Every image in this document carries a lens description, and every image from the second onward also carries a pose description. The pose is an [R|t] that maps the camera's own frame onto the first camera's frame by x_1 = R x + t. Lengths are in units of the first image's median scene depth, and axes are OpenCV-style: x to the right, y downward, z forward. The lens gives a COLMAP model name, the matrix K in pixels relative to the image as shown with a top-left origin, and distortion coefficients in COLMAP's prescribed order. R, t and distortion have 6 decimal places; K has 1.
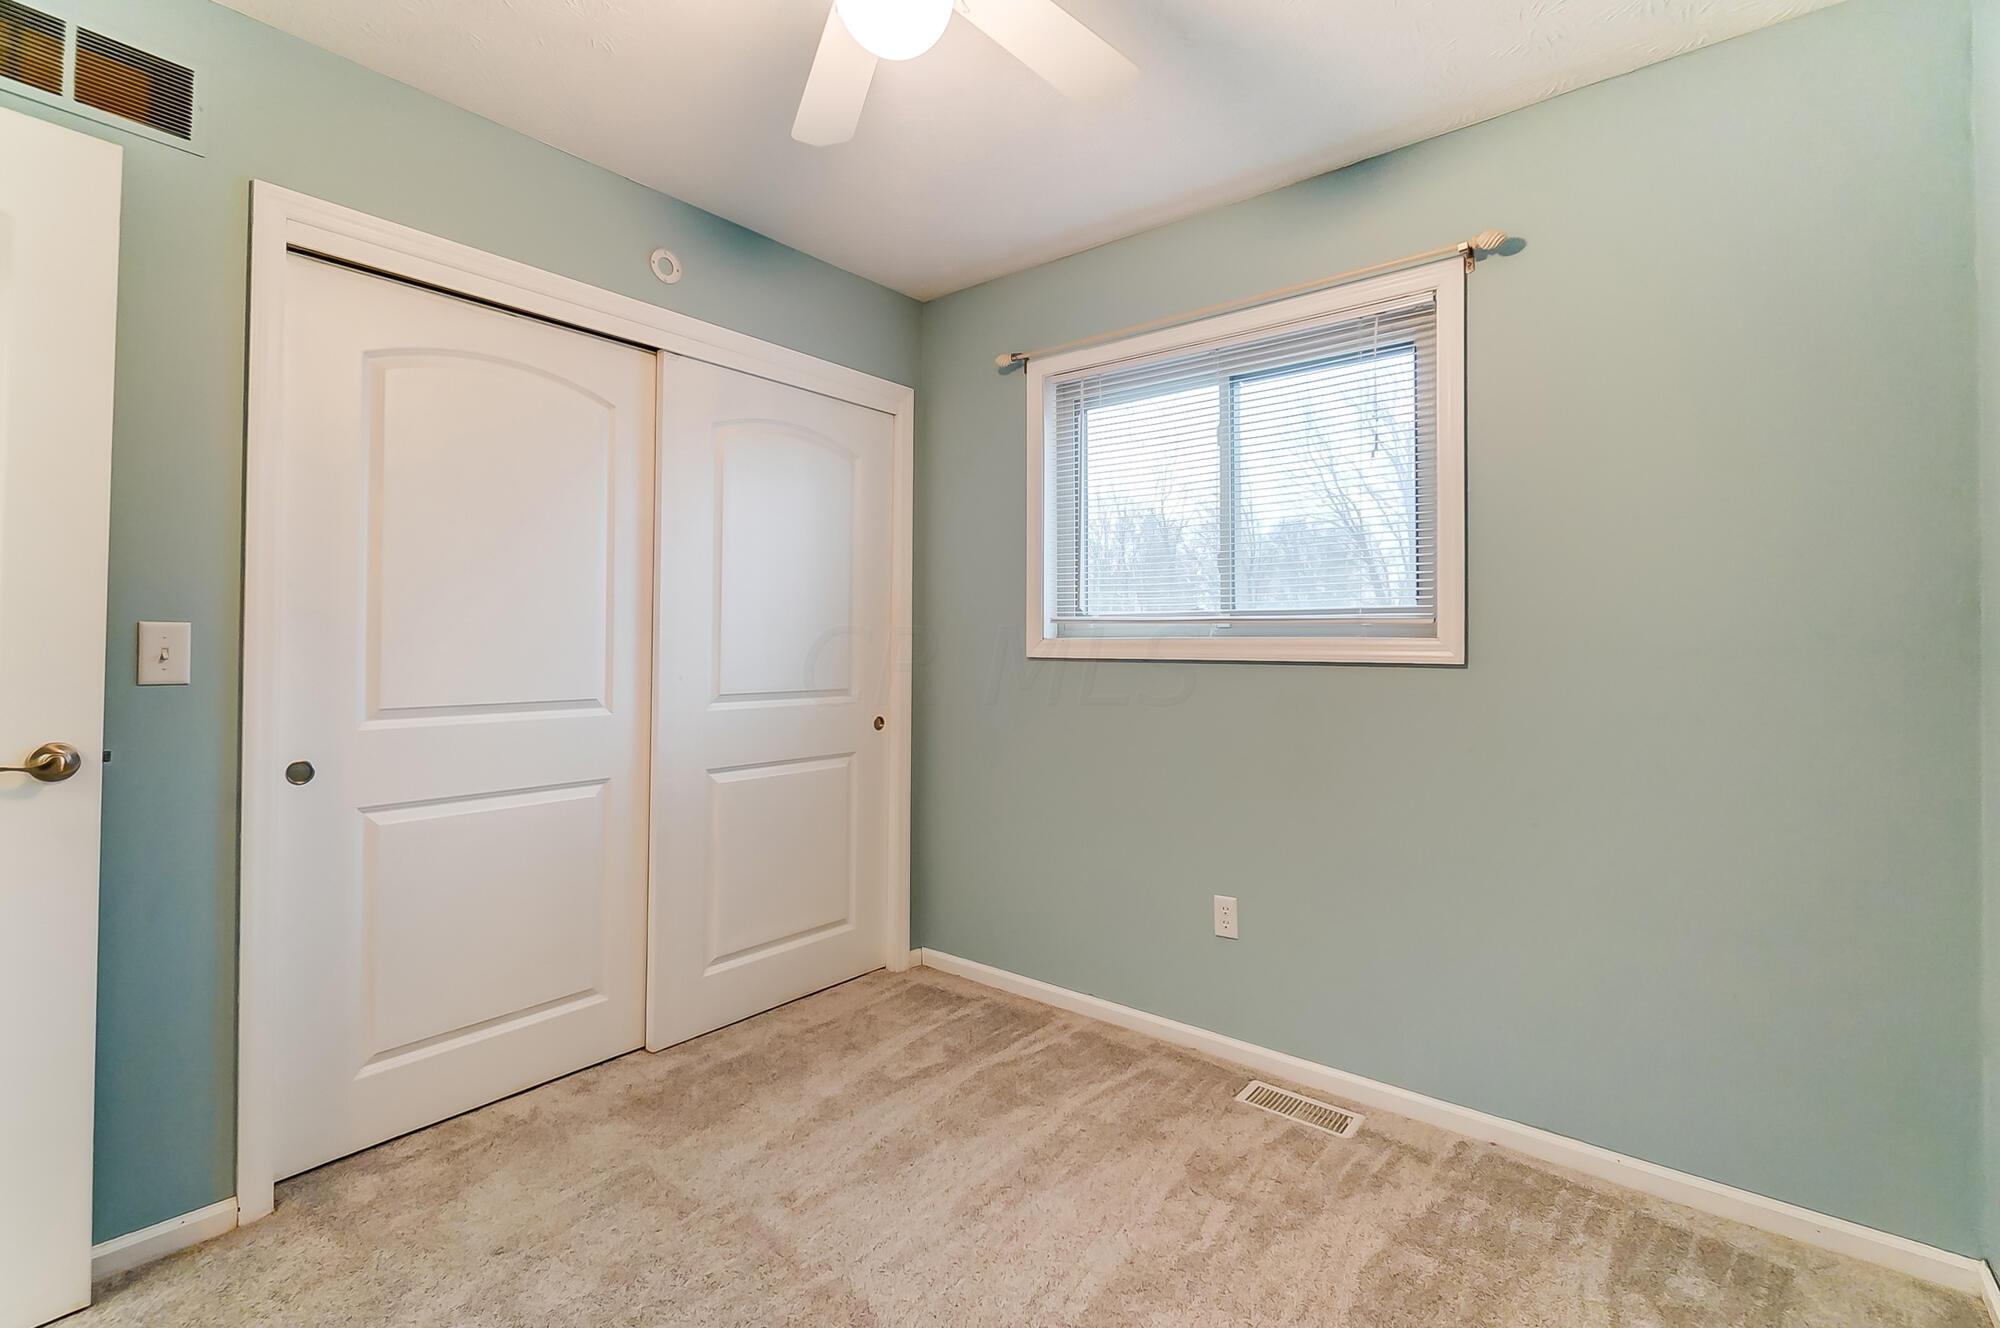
lens RADIAL K [[863.5, 0, 1000.0], [0, 863.5, 664.0], [0, 0, 1]] dist [-0.010902, 0.000192]
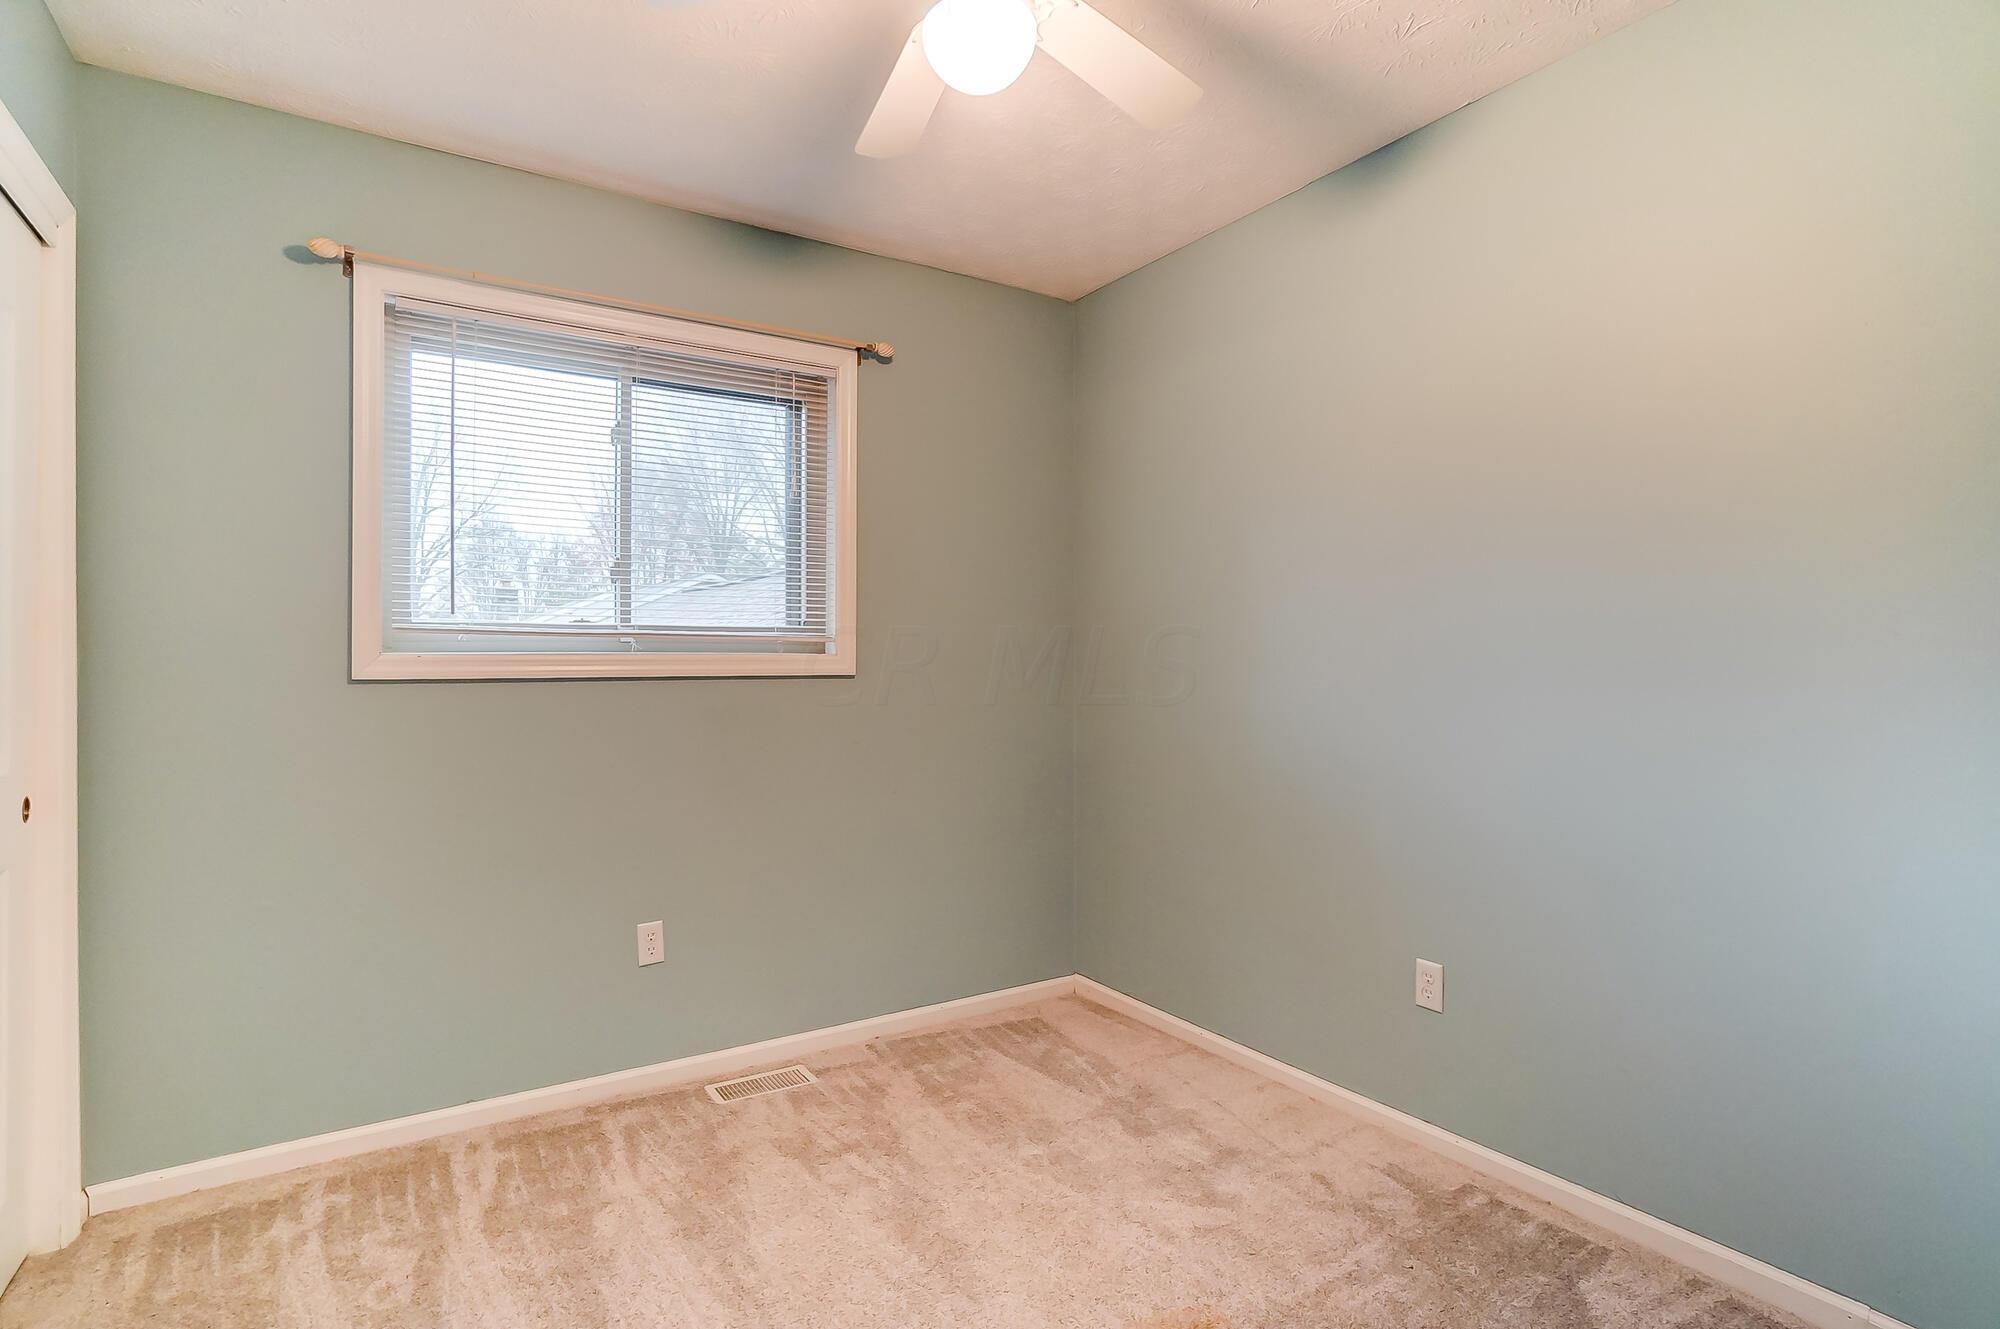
lens RADIAL K [[902.5, 0, 994.6], [0, 902.5, 705.3], [0, 0, 1]] dist [-0.057311, 0.019766]
pose [[0.344019, -0.049915, 0.937635, -0.570578], [0.023435, 0.998731, 0.044569, -0.008160], [-0.938670, 0.006641, 0.344752, 0.317895]]
